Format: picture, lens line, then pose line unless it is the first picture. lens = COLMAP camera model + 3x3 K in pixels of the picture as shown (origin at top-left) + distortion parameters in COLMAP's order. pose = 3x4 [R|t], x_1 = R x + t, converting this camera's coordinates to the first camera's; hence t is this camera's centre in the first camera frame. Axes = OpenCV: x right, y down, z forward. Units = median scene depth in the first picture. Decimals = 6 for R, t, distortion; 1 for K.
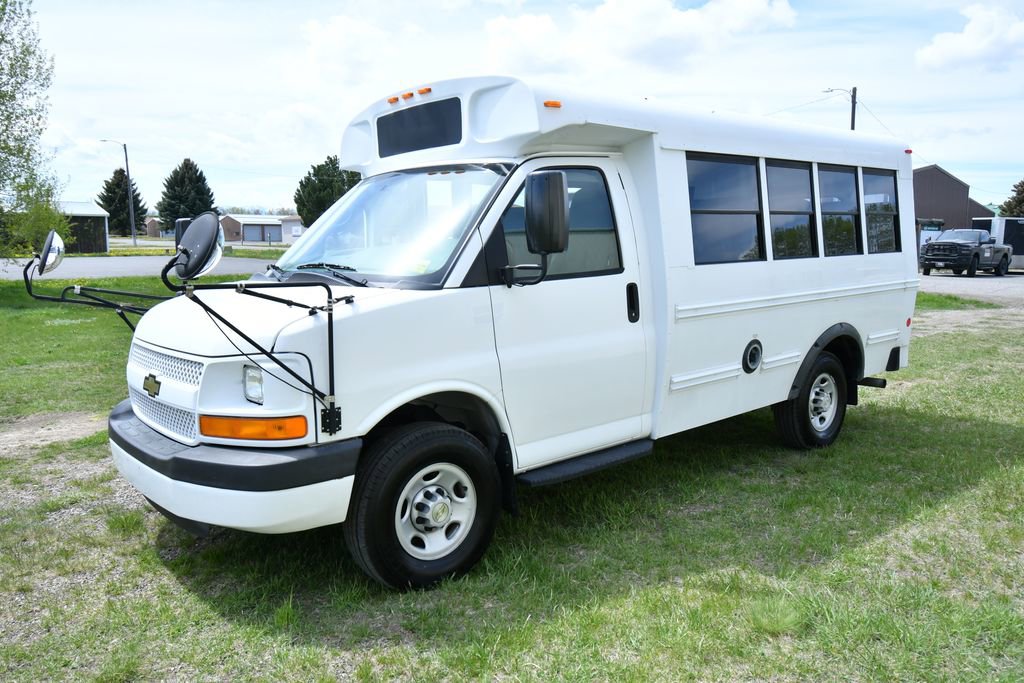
lens RADIAL K [[774.3, 0, 511.5], [0, 774.3, 342.6], [0, 0, 1]] dist [0.002328, -0.026795]
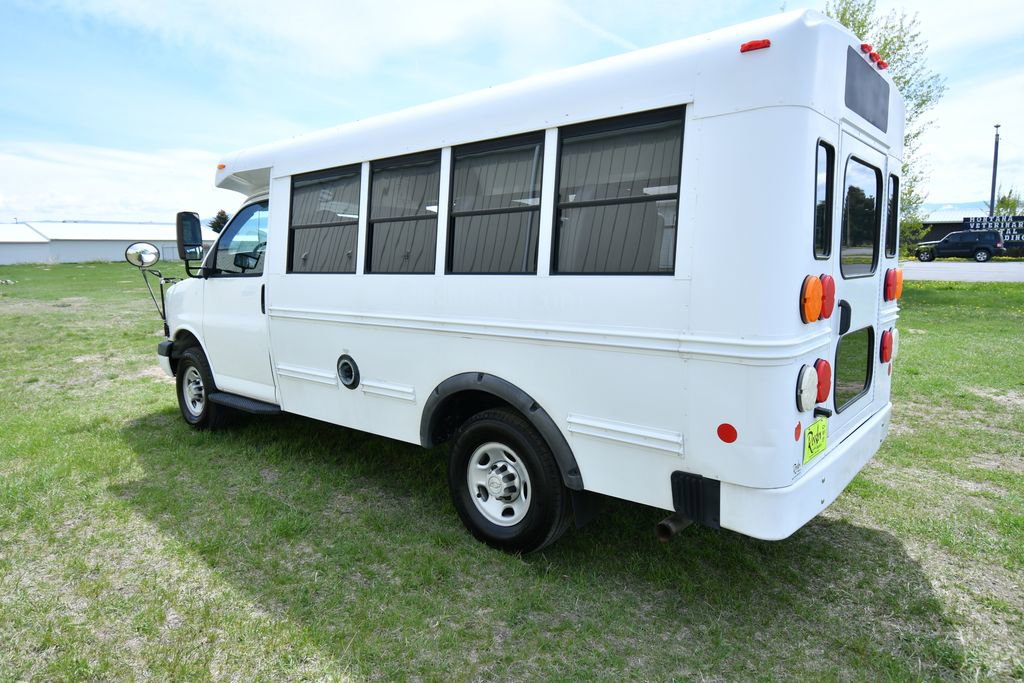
lens RADIAL K [[649.3, 0, 496.2], [0, 649.3, 343.0], [0, 0, 1]] dist [-0.001565, -0.015520]
pose [[0.133782, 0.142943, -0.980648, 1.371836], [-0.122520, 0.984337, 0.126766, -0.174596], [0.983408, 0.103190, 0.149200, 1.286245]]
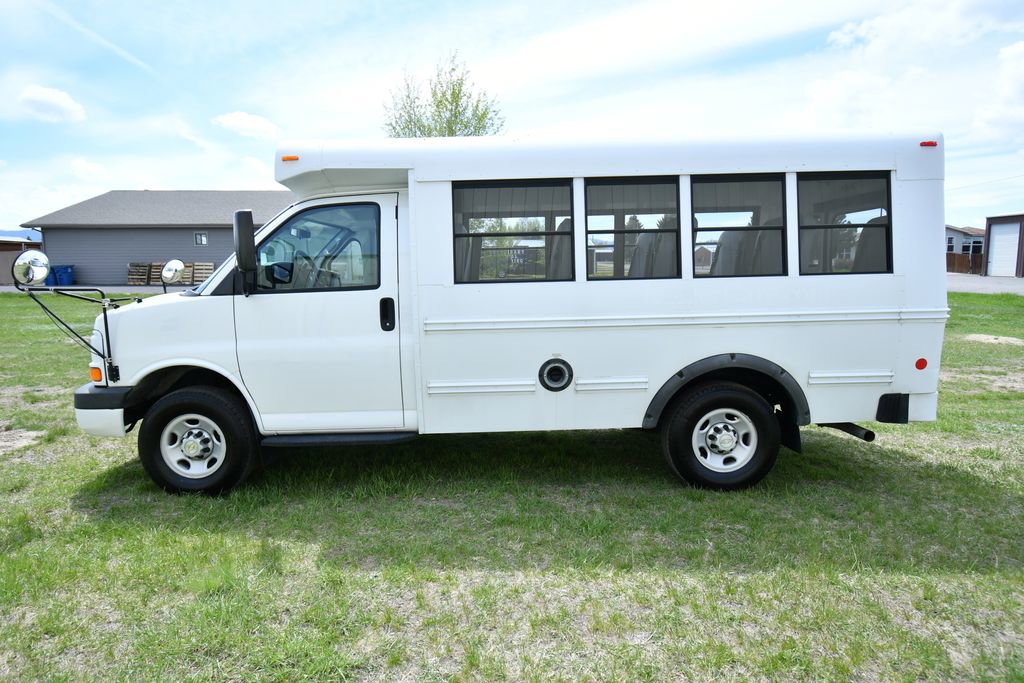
lens RADIAL K [[598.9, 0, 507.8], [0, 598.9, 338.9], [0, 0, 1]] dist [-0.000204, -0.005604]
pose [[0.760650, 0.074098, -0.644920, 0.931670], [-0.079284, 0.996631, 0.020997, -0.049874], [0.644303, 0.035161, 0.763962, 0.436900]]
